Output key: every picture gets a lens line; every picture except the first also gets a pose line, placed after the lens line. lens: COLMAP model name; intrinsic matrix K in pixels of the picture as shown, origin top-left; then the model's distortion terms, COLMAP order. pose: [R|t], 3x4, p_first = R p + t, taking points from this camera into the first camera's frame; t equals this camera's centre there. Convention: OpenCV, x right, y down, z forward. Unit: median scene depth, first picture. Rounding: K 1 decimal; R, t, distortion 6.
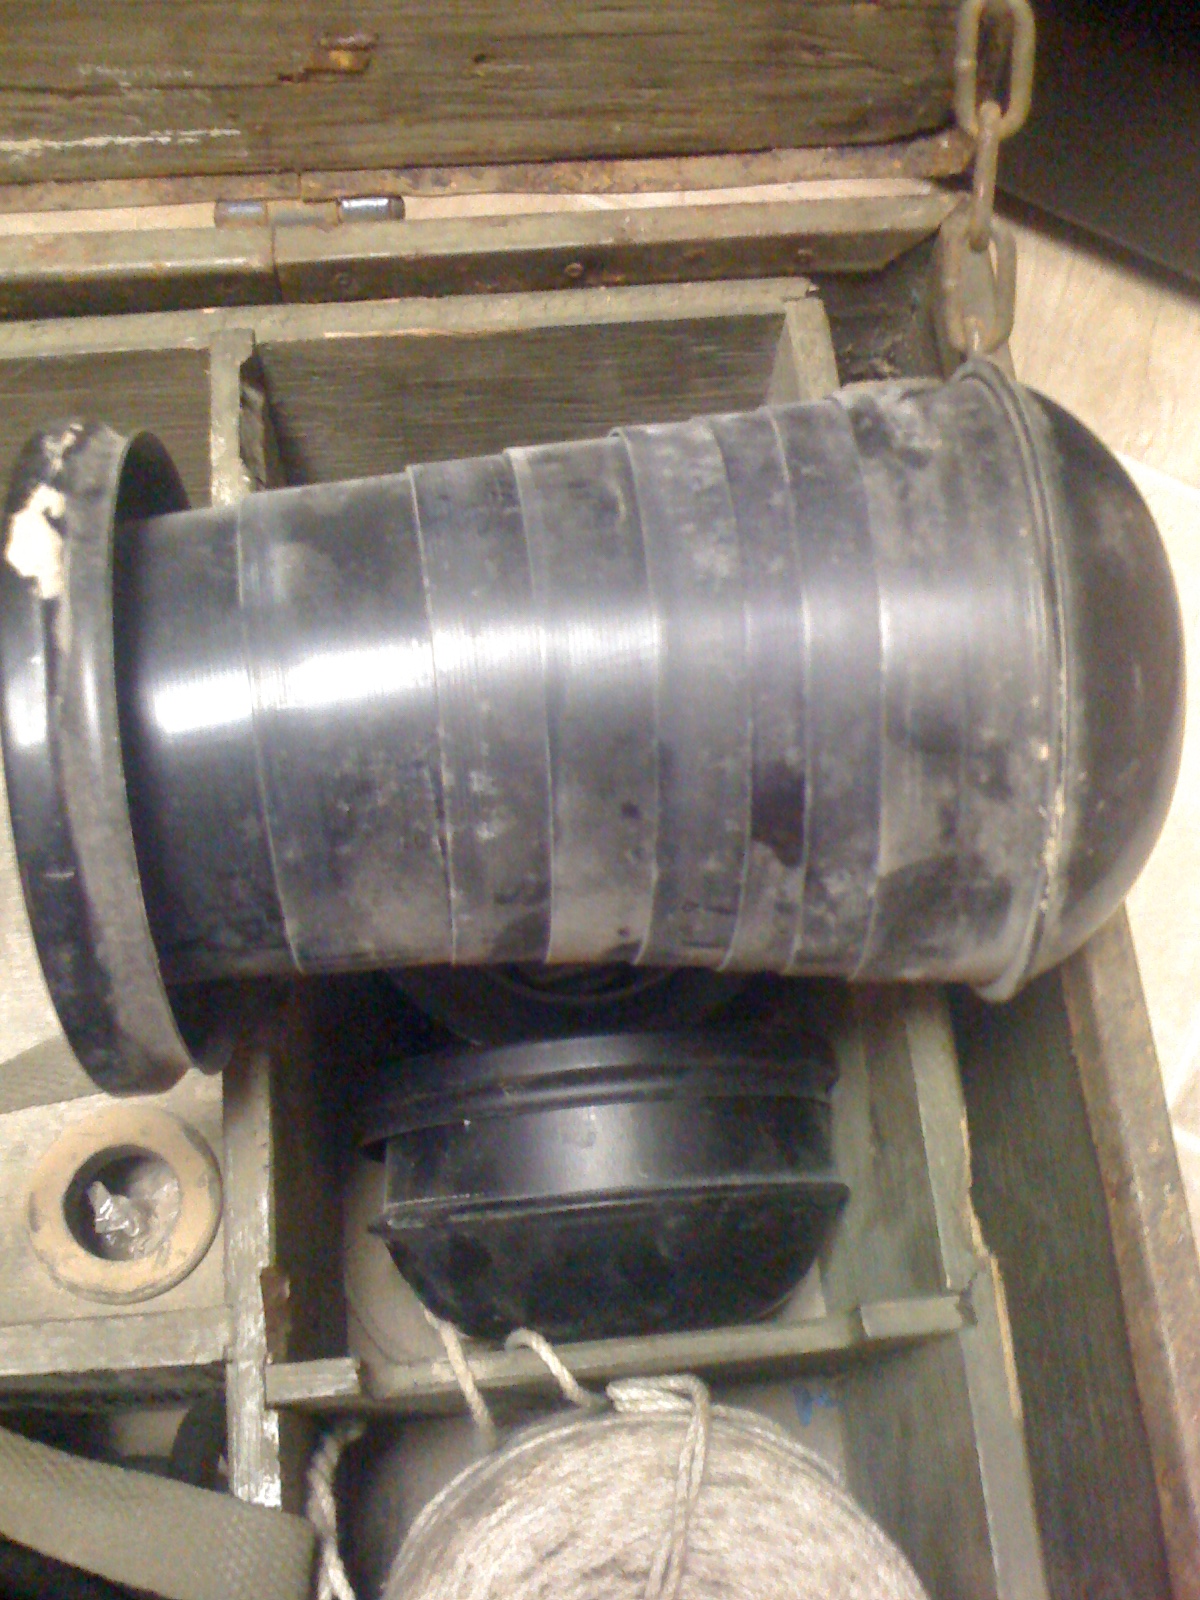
lens RADIAL K [[1801.1, 0, 600.0], [0, 1801.1, 800.0], [0, 0, 1]] dist [0.032944, -0.233842]
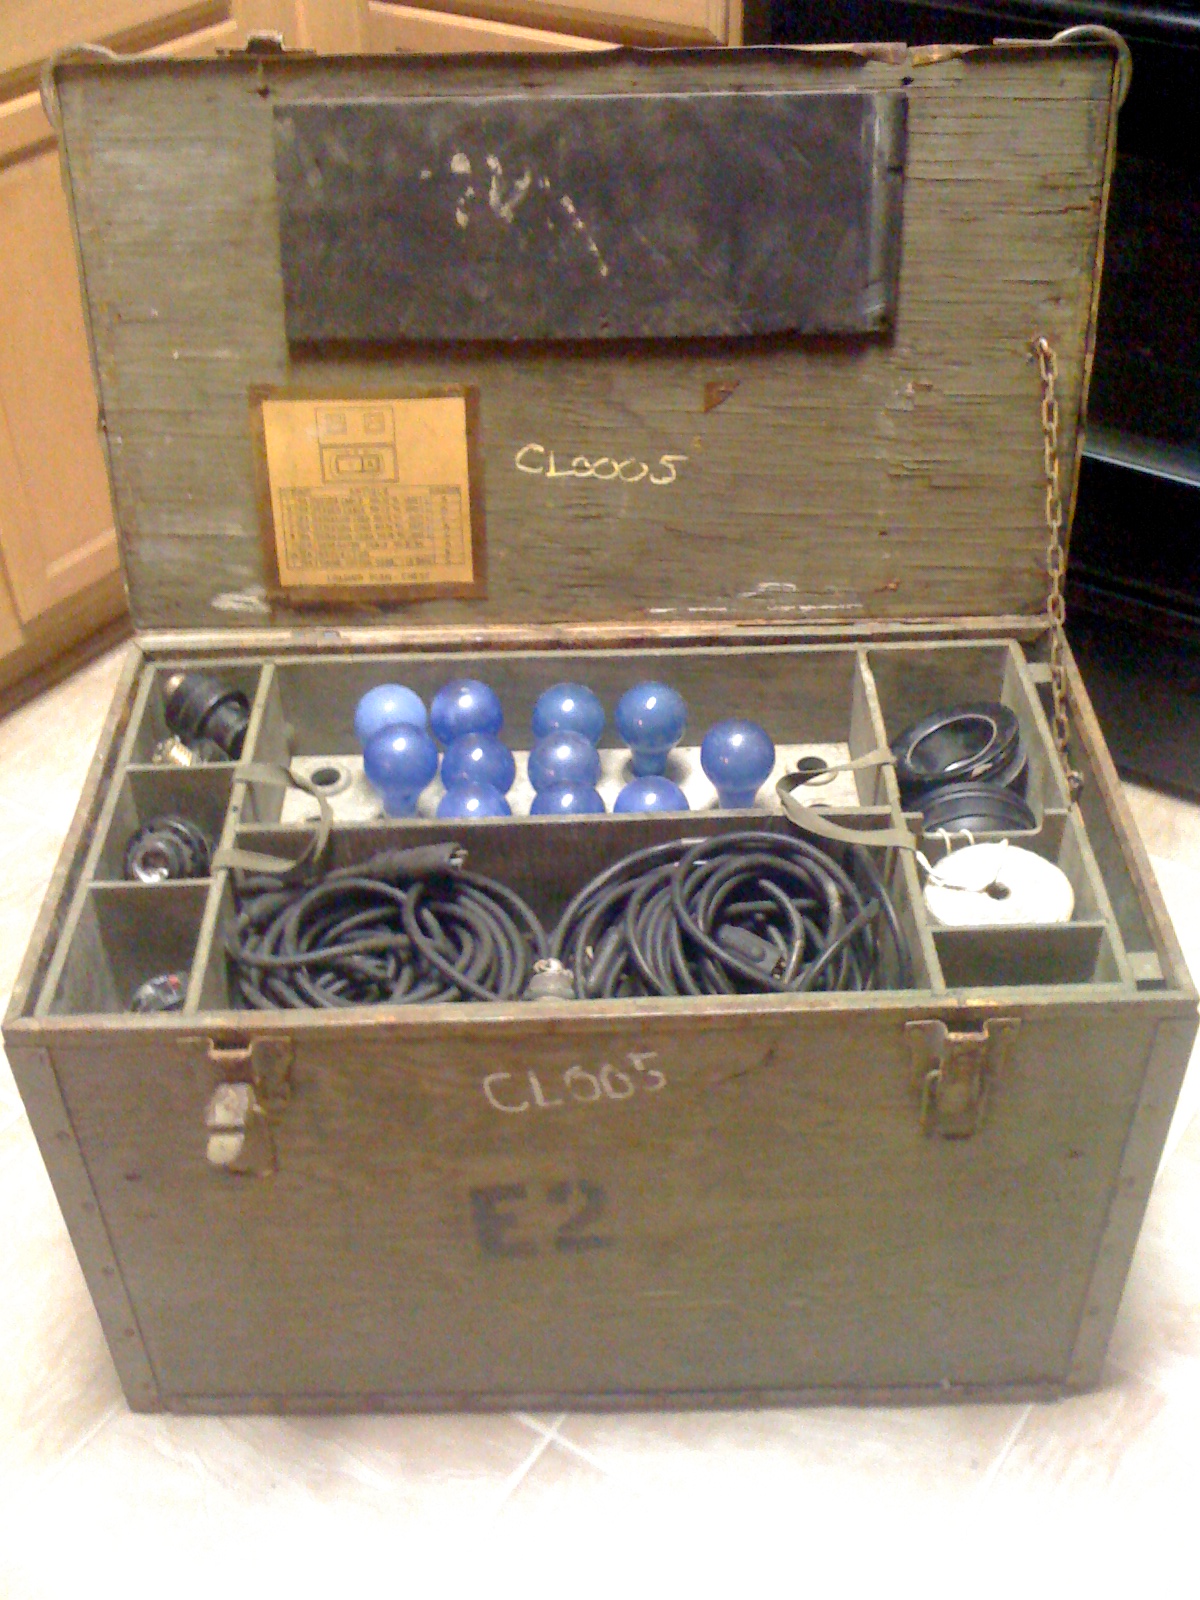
lens RADIAL K [[1775.5, 0, 600.0], [0, 1775.5, 800.0], [0, 0, 1]] dist [0.036290, -0.261491]
pose [[0.994638, 0.003852, -0.103350, -0.362996], [-0.053063, 0.876758, -0.477995, 1.838901], [0.088772, 0.480915, 0.872261, -2.165051]]
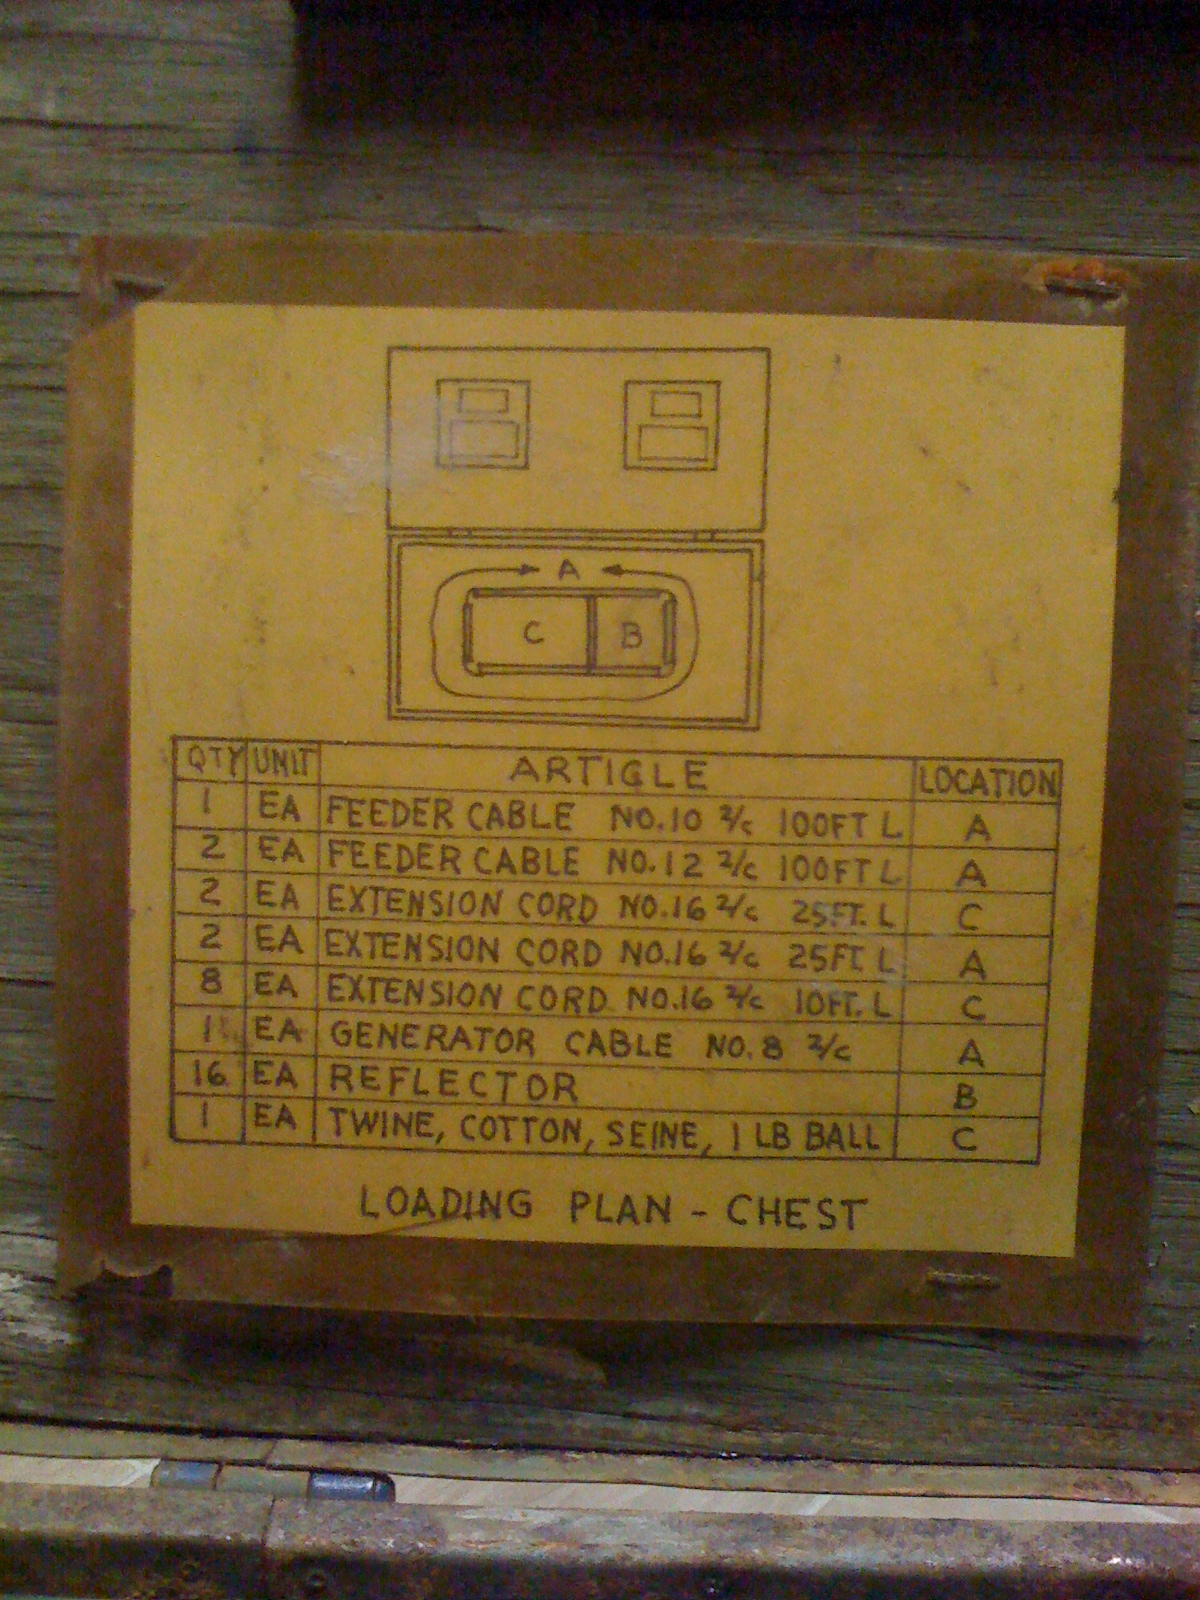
lens RADIAL K [[1801.1, 0, 600.0], [0, 1801.1, 800.0], [0, 0, 1]] dist [0.032944, -0.233842]
pose [[0.990135, 0.011137, -0.139672, -1.116145], [-0.115014, 0.633937, -0.764784, 0.139221], [0.080026, 0.773304, 0.628965, 0.217917]]
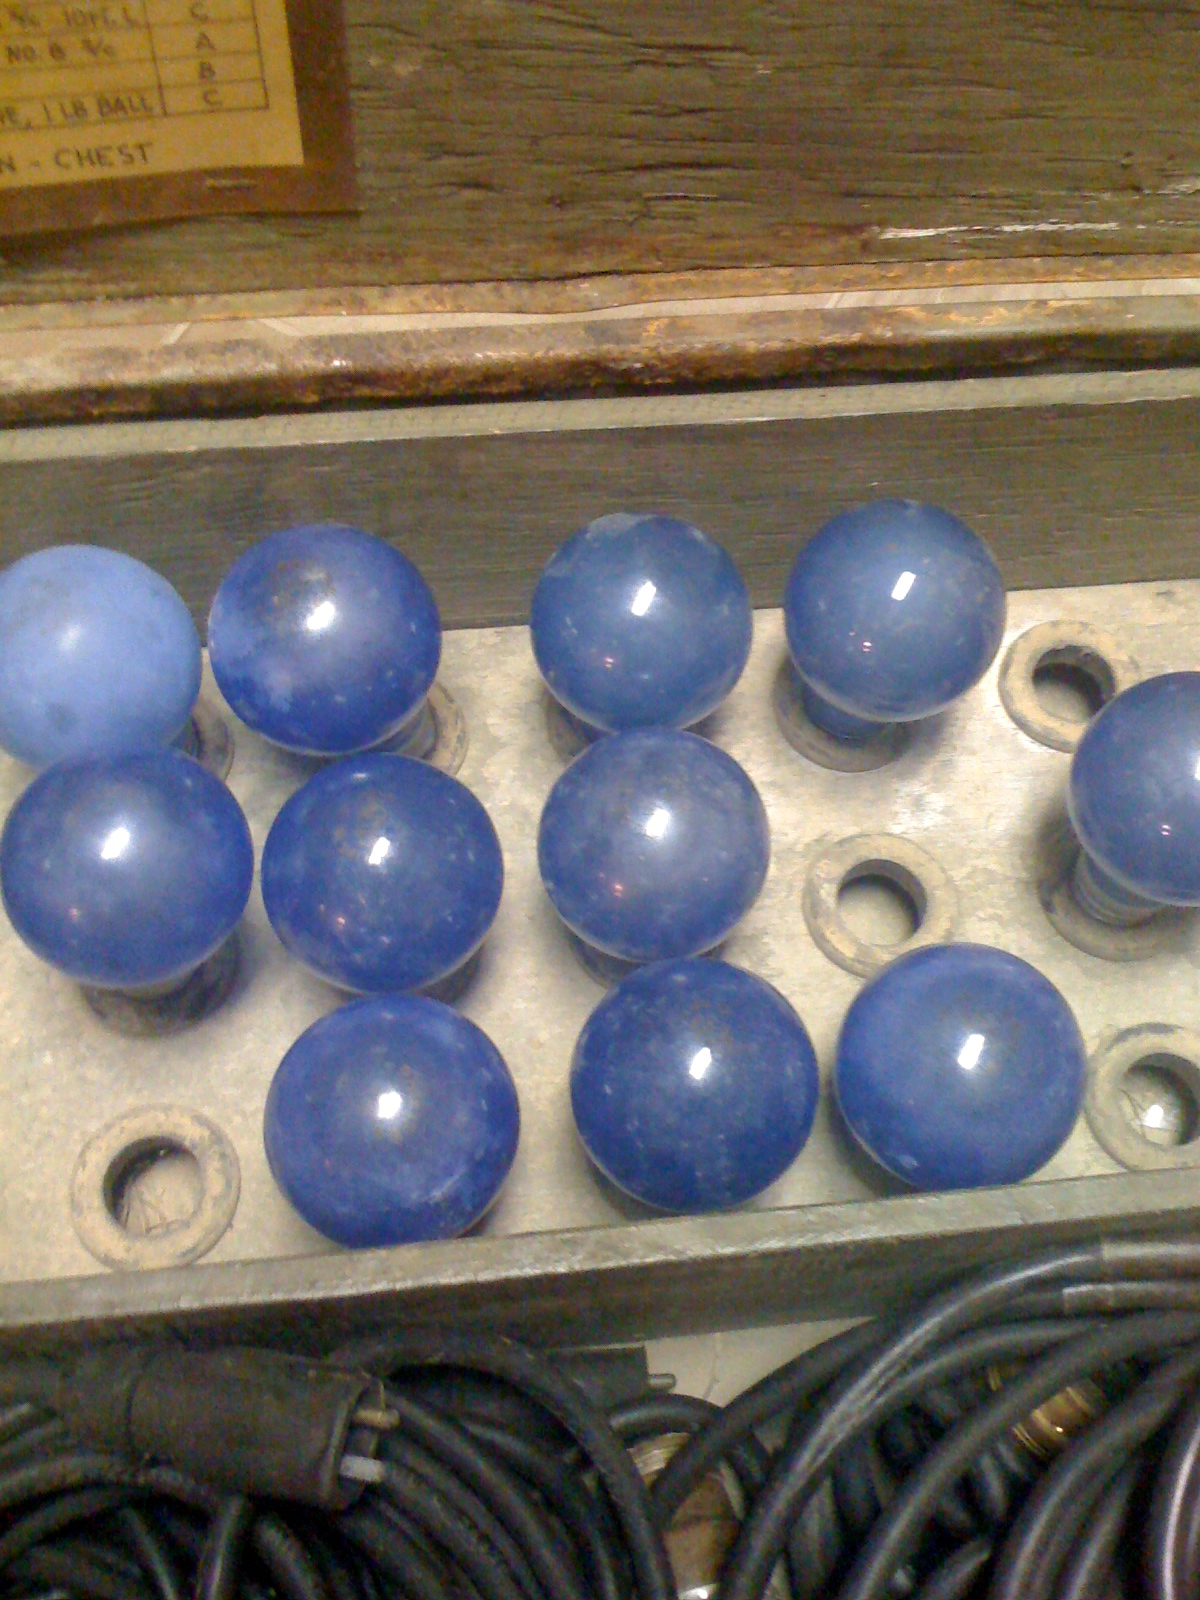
lens RADIAL K [[1775.5, 0, 600.0], [0, 1775.5, 800.0], [0, 0, 1]] dist [0.036290, -0.261491]
pose [[0.999927, -0.000755, -0.012036, -0.824066], [0.000453, 0.999687, -0.025031, 0.072113], [0.012051, 0.025024, 0.999614, -0.218419]]
